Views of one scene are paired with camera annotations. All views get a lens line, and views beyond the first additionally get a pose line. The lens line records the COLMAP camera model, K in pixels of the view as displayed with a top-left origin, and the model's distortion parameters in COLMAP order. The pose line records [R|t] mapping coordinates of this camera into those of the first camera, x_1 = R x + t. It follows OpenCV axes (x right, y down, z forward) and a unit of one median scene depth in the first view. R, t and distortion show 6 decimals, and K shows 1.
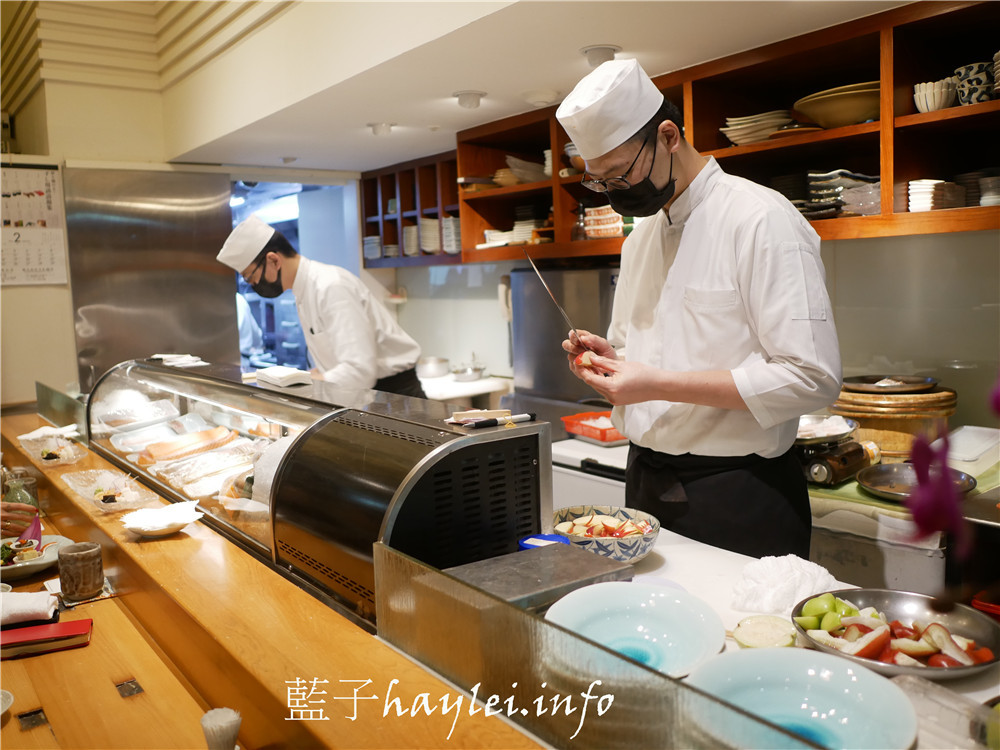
lens RADIAL K [[864.8, 0, 500.0], [0, 864.8, 375.0], [0, 0, 1]] dist [-0.012322, -0.006514]
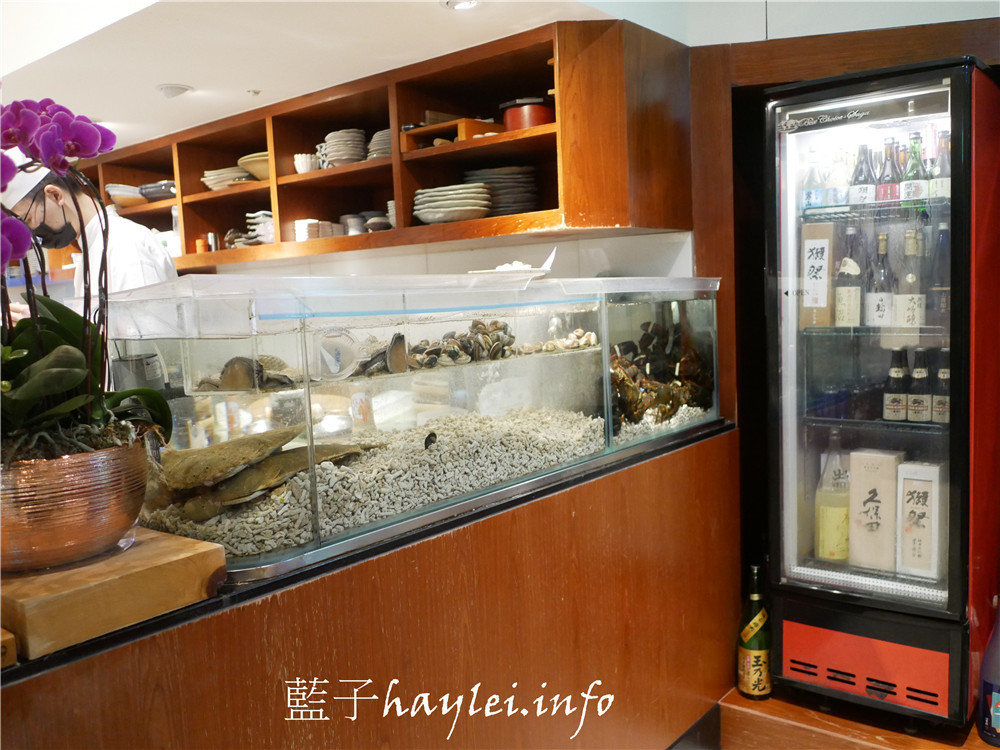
lens RADIAL K [[864.8, 0, 500.0], [0, 864.8, 375.0], [0, 0, 1]] dist [-0.012322, -0.006514]
pose [[0.968997, -0.038338, 0.244079, 0.447715], [0.043374, 0.998942, -0.015288, 0.075092], [-0.243235, 0.025401, 0.969635, -0.503189]]
